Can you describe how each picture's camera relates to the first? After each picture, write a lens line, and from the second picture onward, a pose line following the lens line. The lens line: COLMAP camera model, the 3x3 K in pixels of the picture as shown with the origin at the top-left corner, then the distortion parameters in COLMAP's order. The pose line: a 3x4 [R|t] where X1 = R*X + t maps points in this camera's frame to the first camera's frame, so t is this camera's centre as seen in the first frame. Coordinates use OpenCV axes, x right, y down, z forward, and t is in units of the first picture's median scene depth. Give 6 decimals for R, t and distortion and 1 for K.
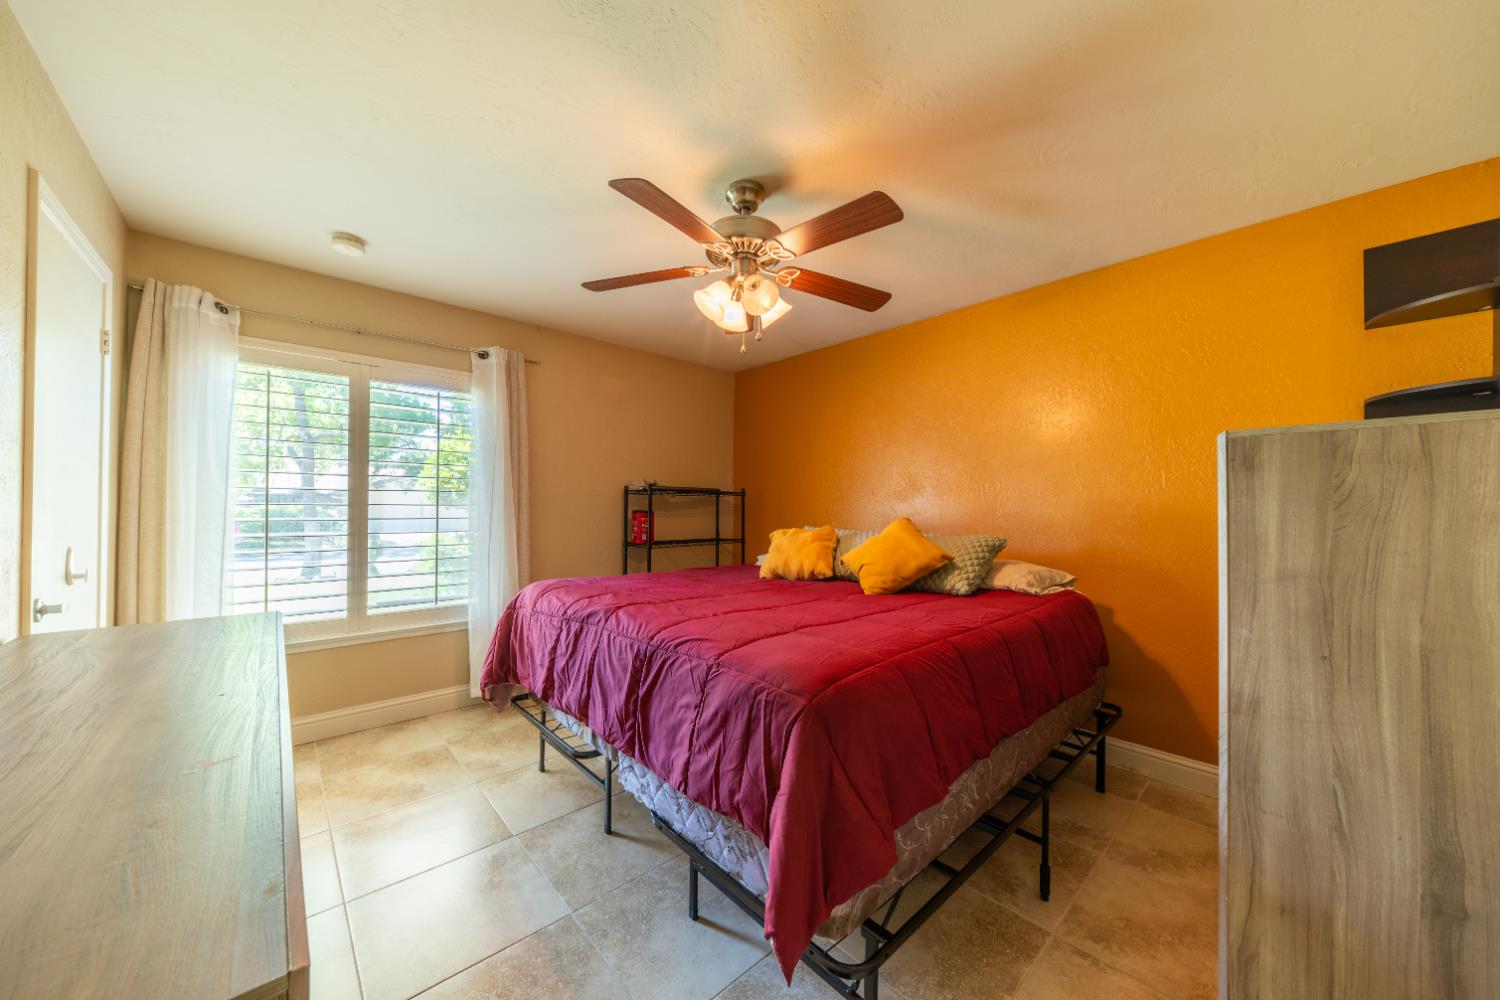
lens RADIAL K [[519.7, 0, 751.2], [0, 519.7, 506.2], [0, 0, 1]] dist [0.001737, -0.002772]
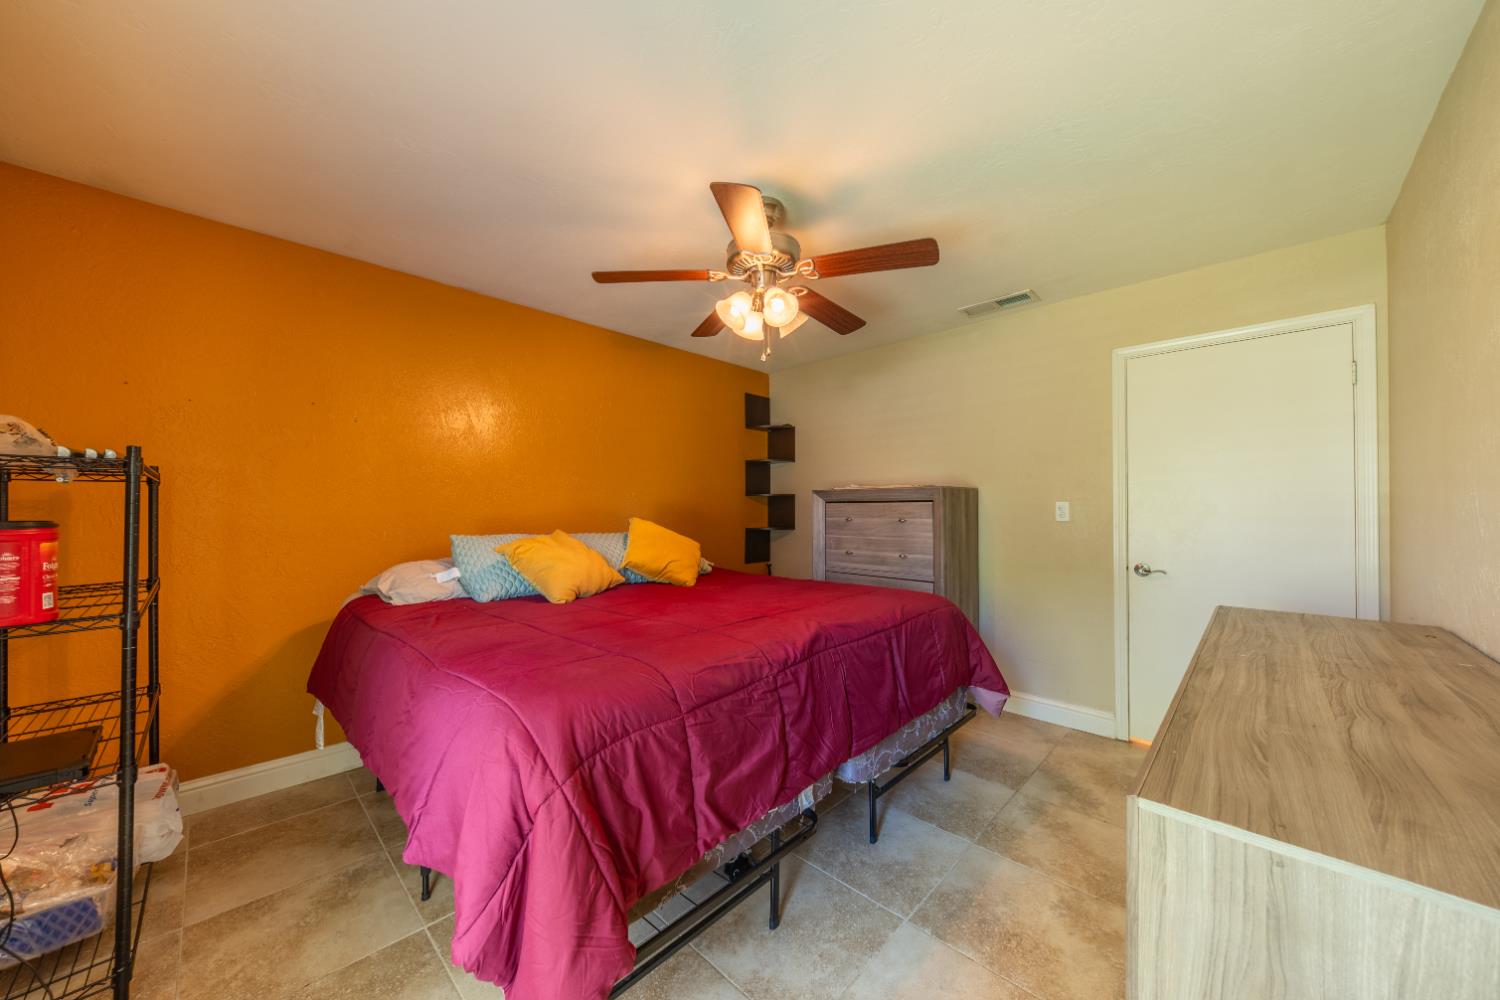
lens RADIAL K [[519.7, 0, 751.2], [0, 519.7, 506.2], [0, 0, 1]] dist [0.001737, -0.002772]
pose [[-0.055175, 0.001430, 0.998476, -1.273415], [-0.002885, 0.999995, -0.001592, -0.003927], [-0.998473, -0.002969, -0.055171, 1.303606]]
